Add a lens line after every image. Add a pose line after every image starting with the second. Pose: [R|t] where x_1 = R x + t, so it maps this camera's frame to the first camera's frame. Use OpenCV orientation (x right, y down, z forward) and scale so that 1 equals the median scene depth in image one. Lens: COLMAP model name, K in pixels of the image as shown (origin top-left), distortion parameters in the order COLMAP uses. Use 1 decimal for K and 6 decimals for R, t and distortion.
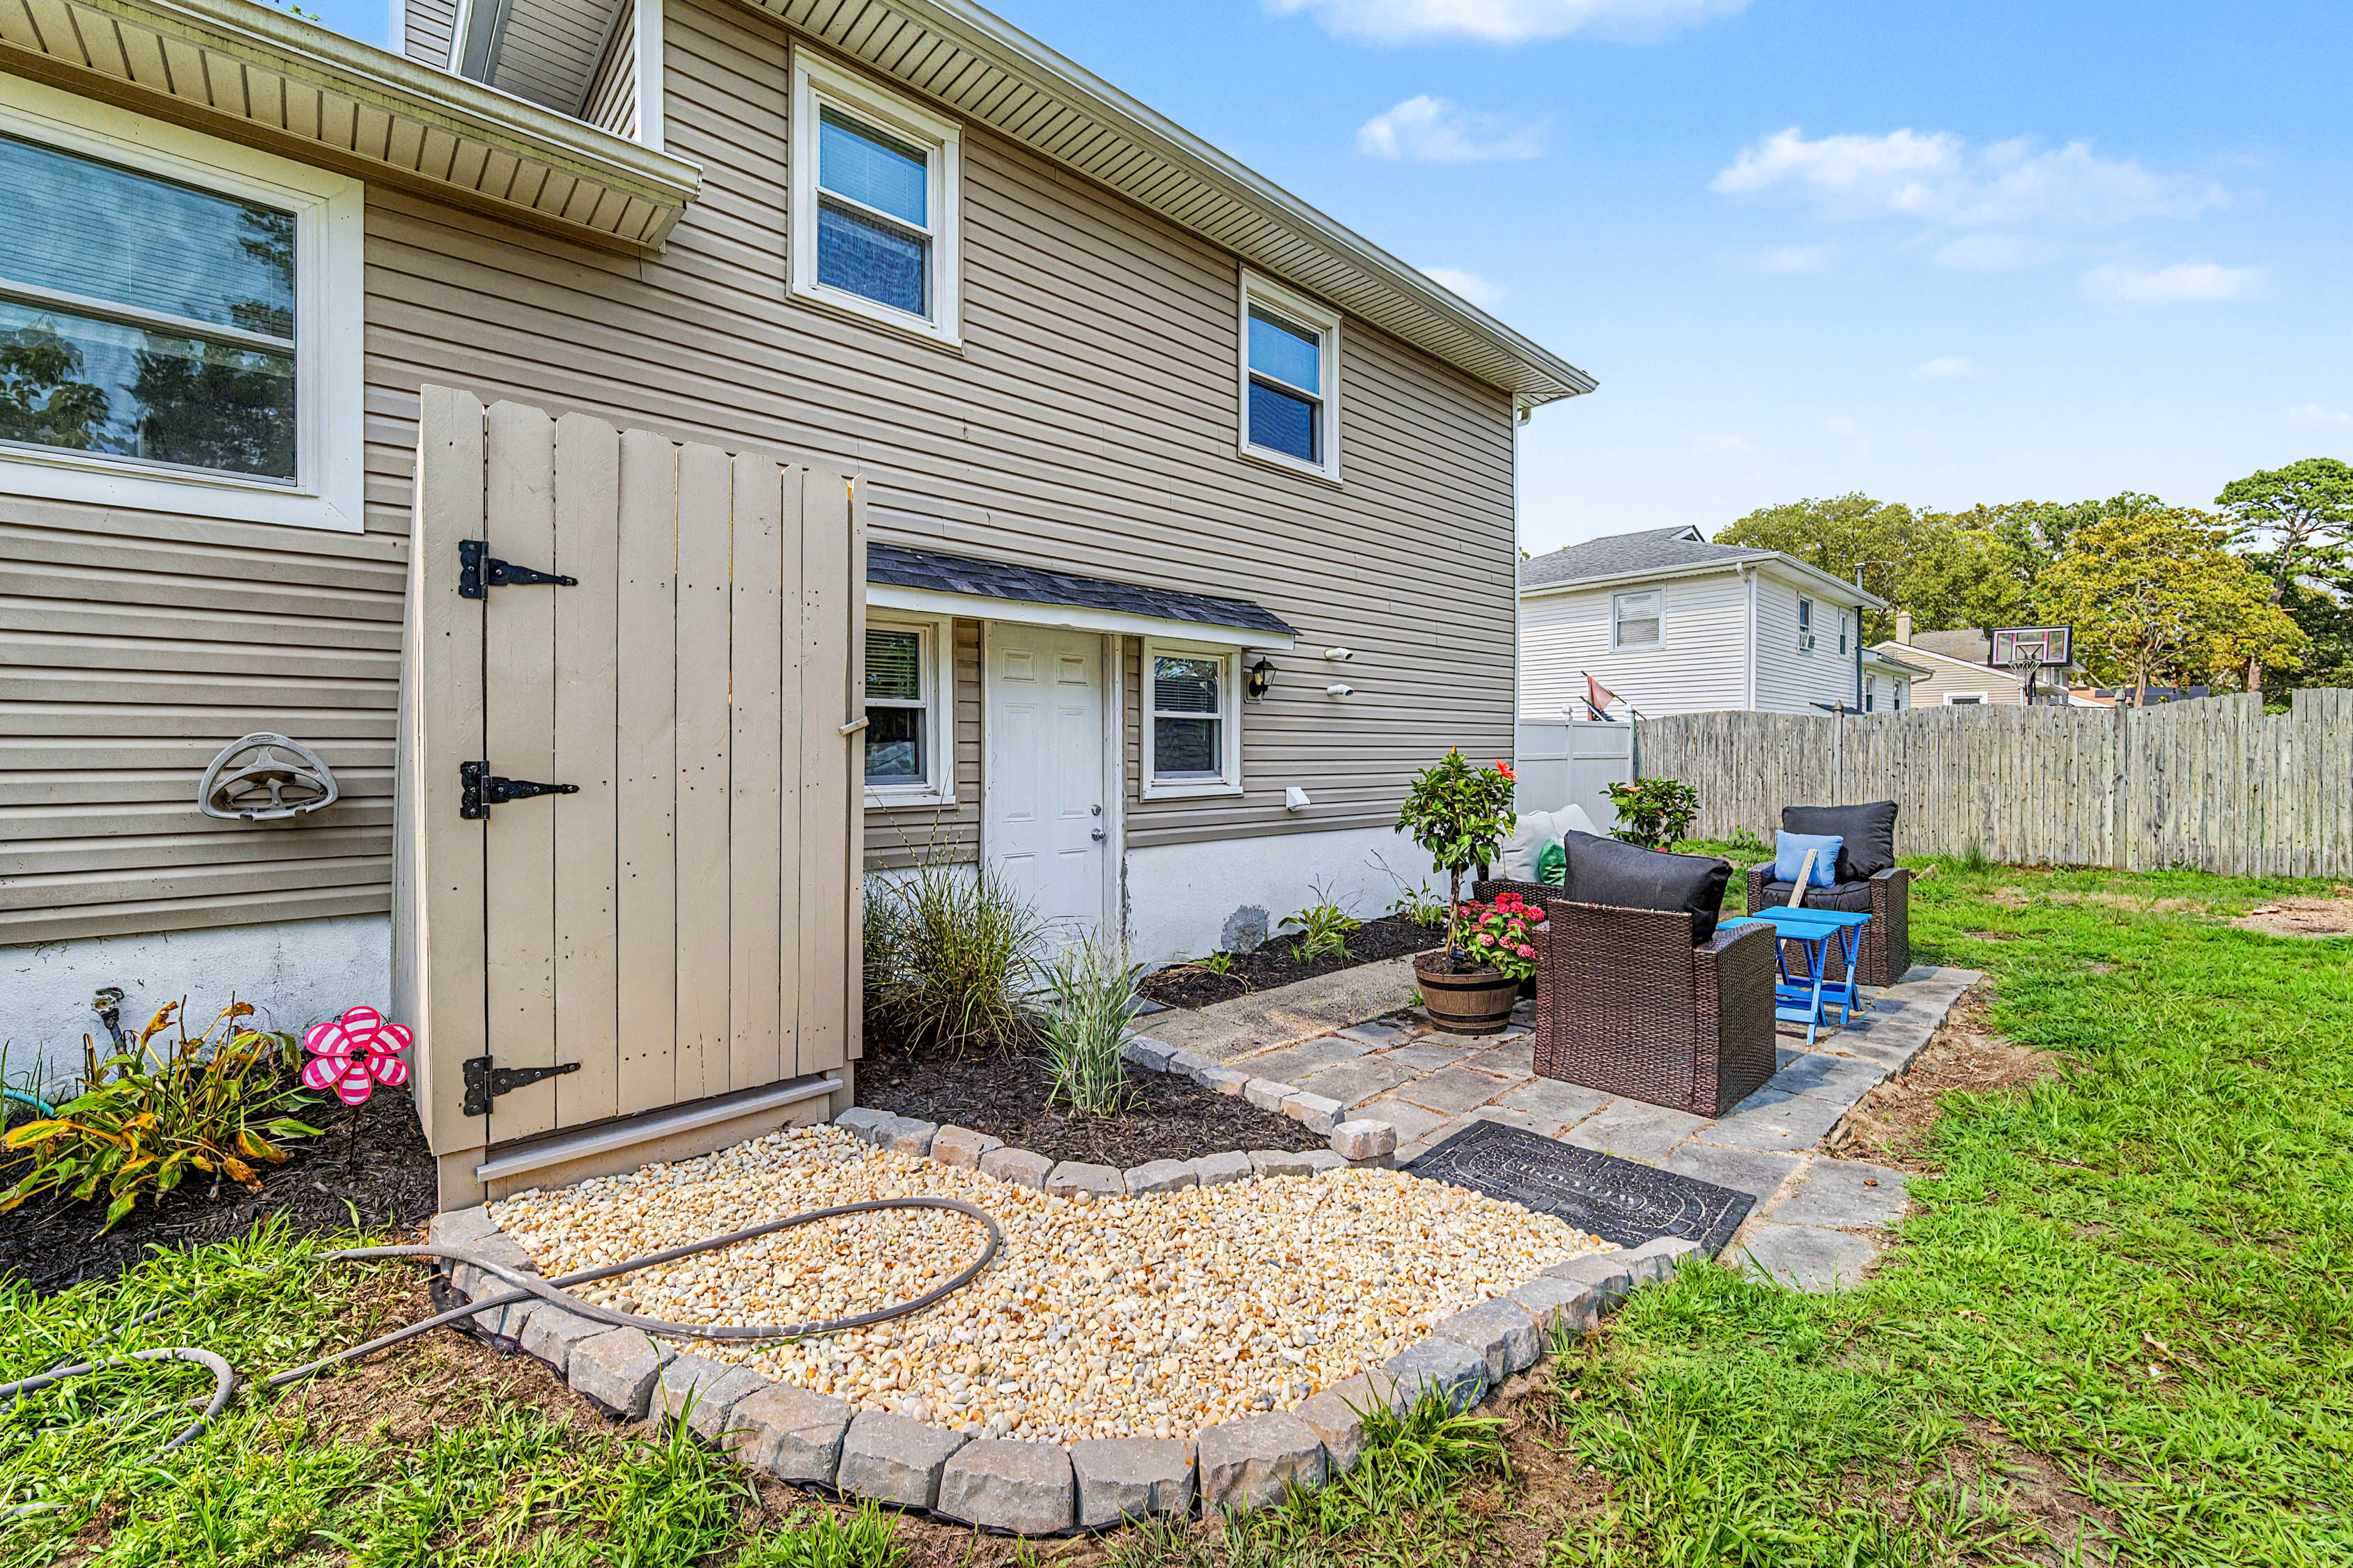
lens RADIAL K [[962.4, 0, 1166.8], [0, 962.4, 749.3], [0, 0, 1]] dist [-0.001884, -0.000140]
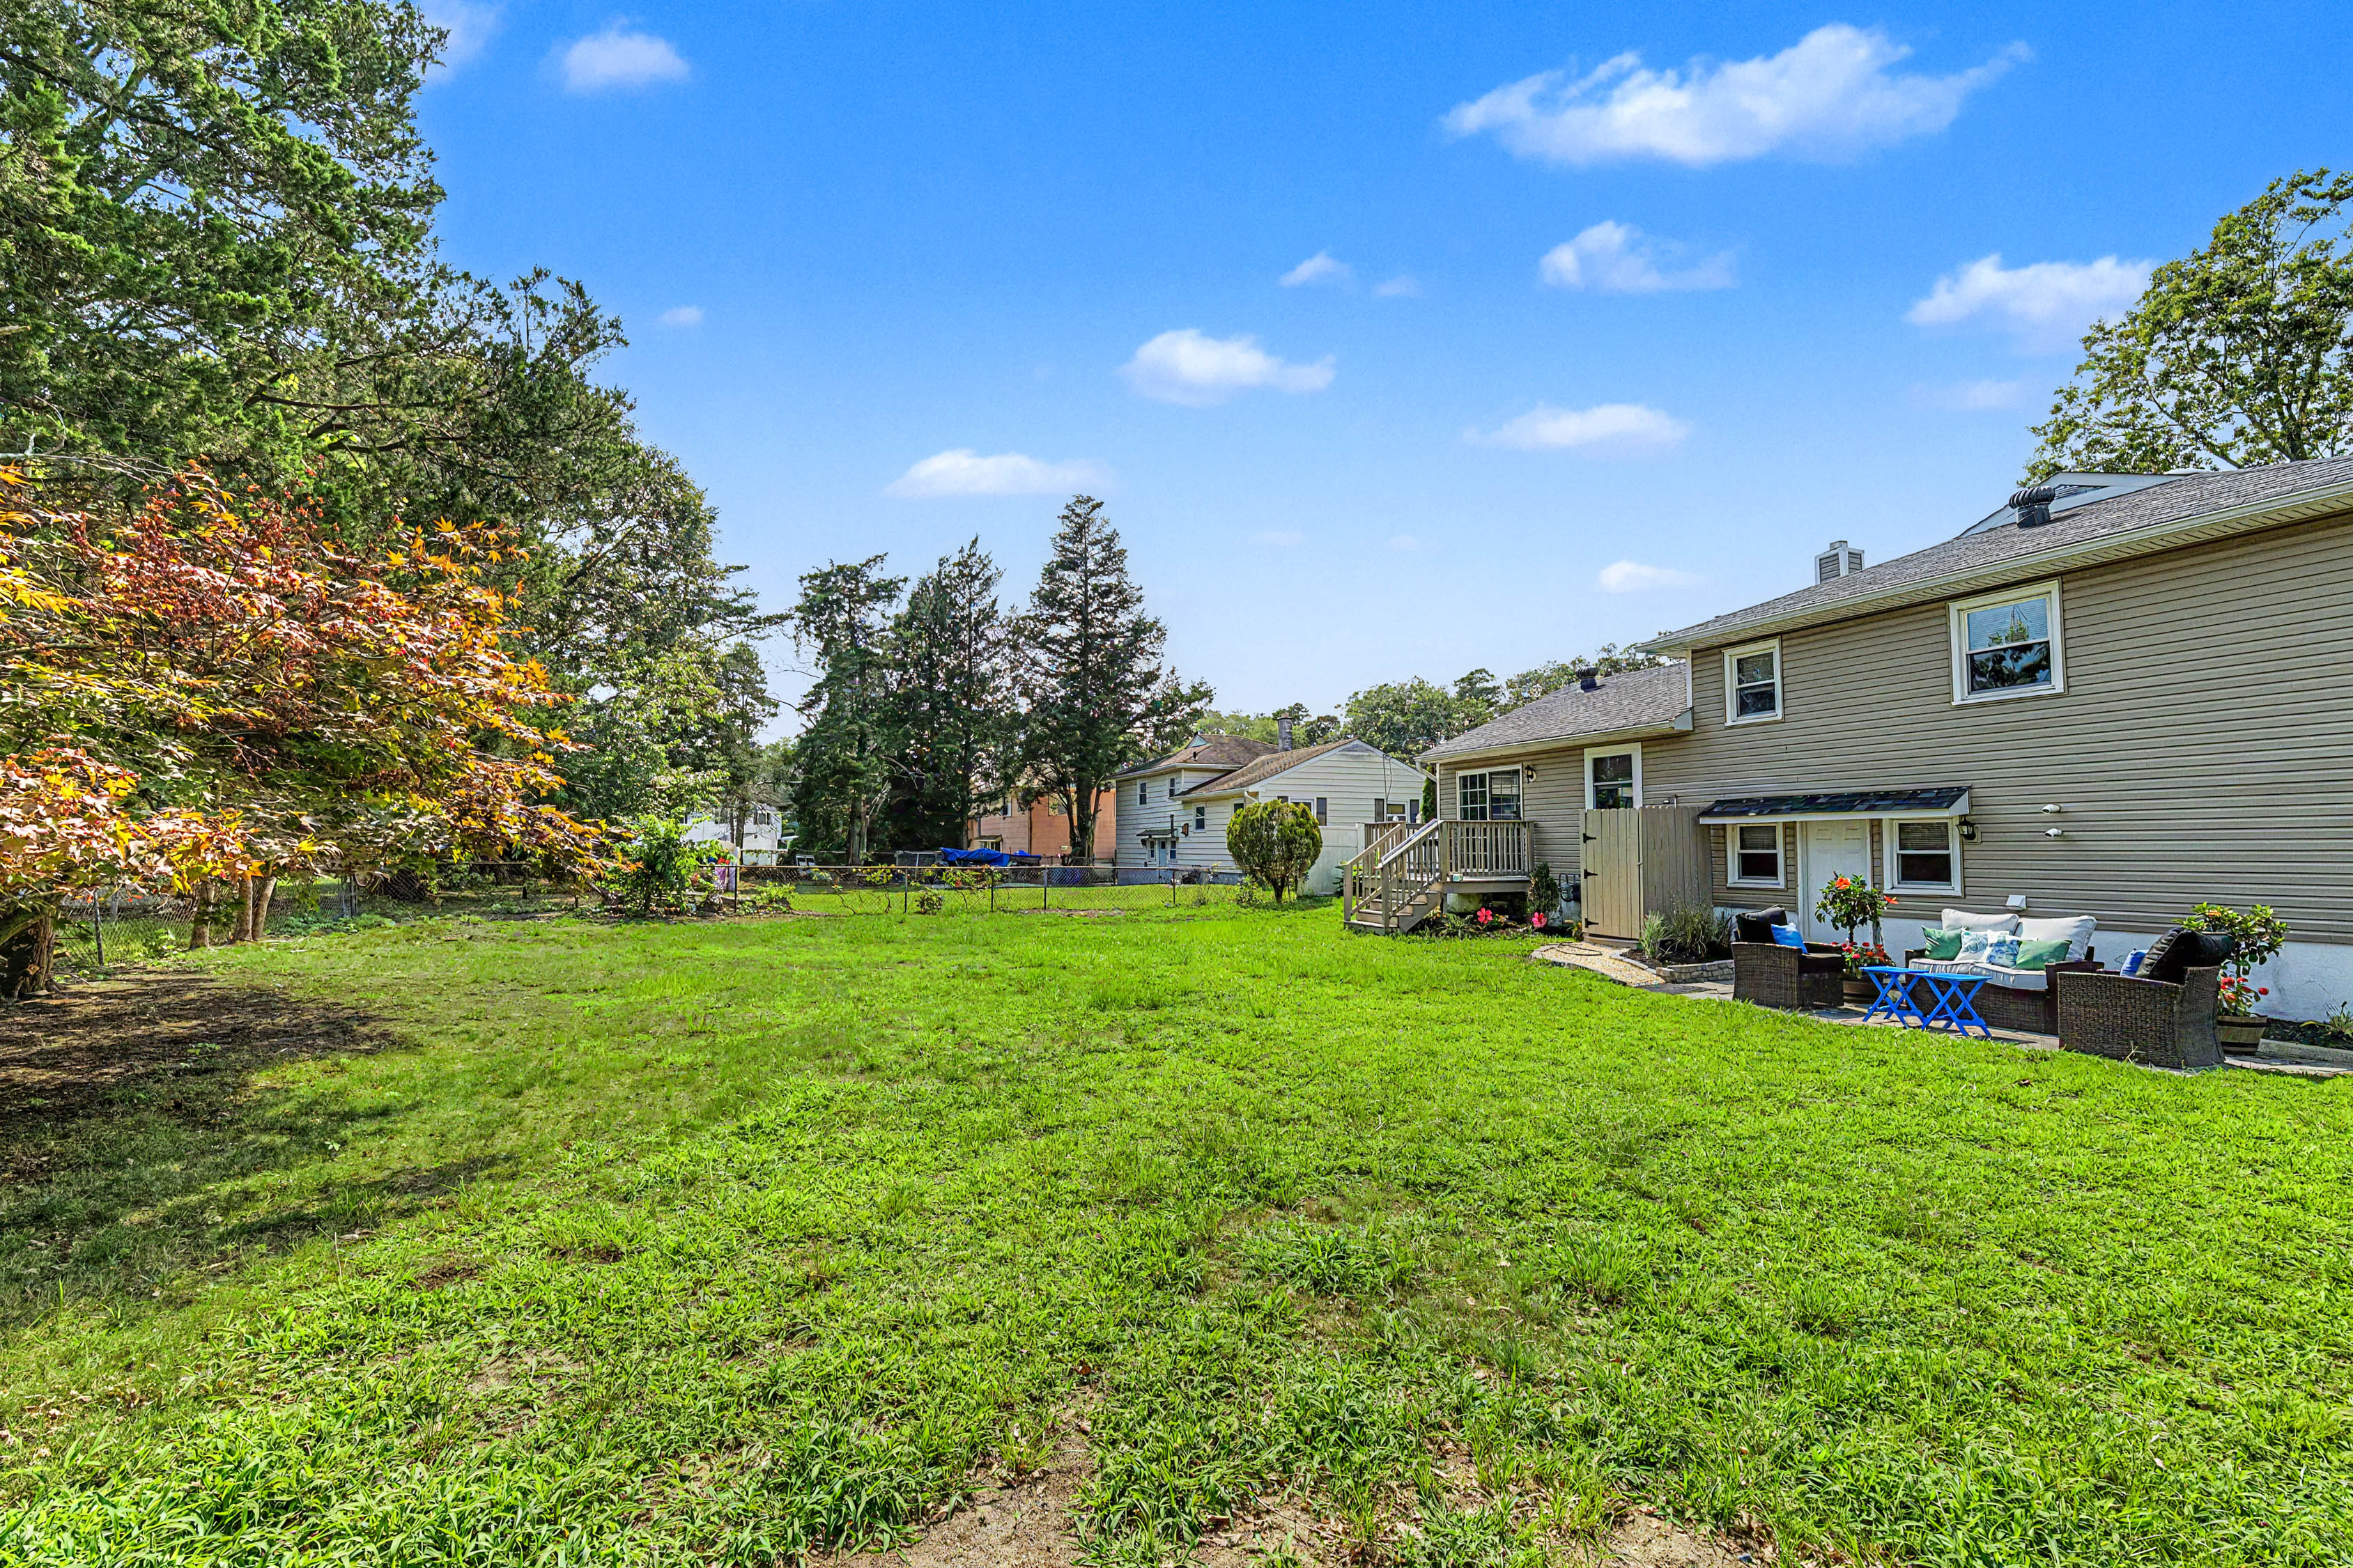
lens RADIAL K [[945.9, 0, 1174.8], [0, 945.9, 815.6], [0, 0, 1]] dist [-0.010924, -0.000135]
pose [[-0.340125, -0.031947, -0.939837, 2.408032], [0.008107, 0.999286, -0.036902, -0.053833], [0.940345, -0.020171, -0.339623, 0.246764]]
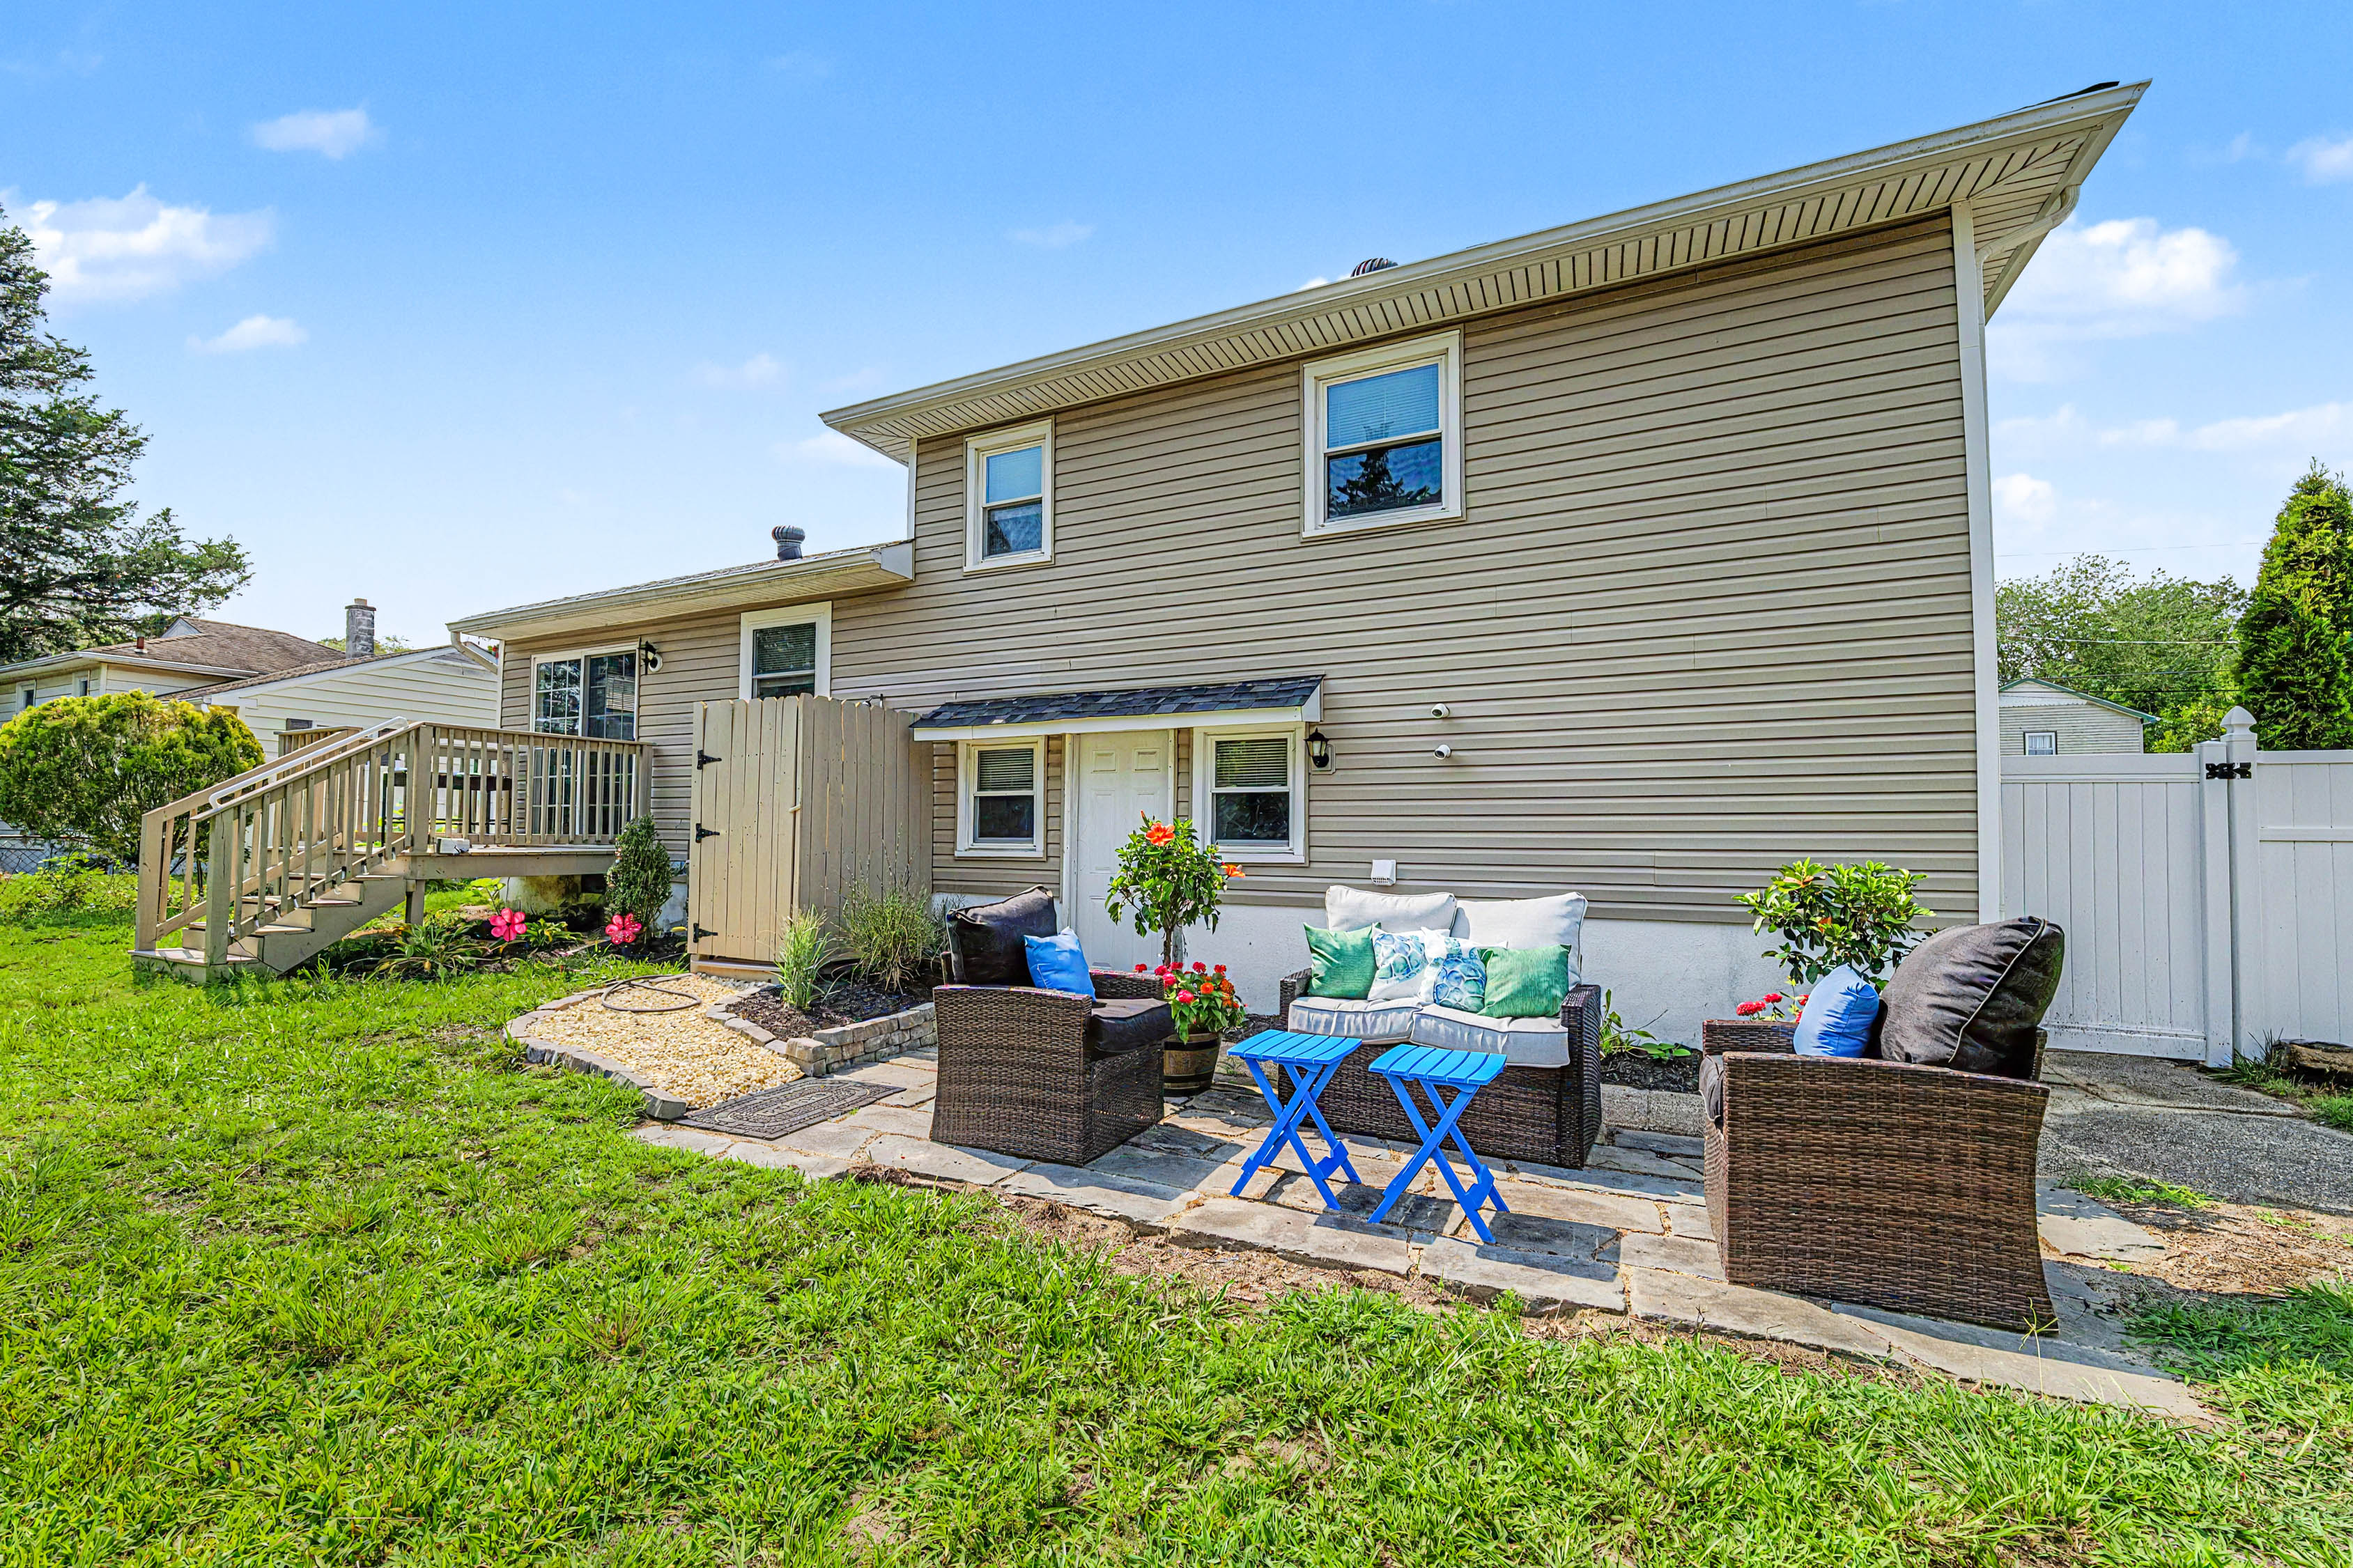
lens RADIAL K [[954.7, 0, 1176.5], [0, 954.7, 784.0], [0, 0, 1]] dist [-0.002374, -0.000105]
pose [[0.367436, -0.049407, -0.928736, 1.077531], [-0.001946, 0.998545, -0.053890, 0.019485], [0.930047, 0.021608, 0.366805, 0.537756]]
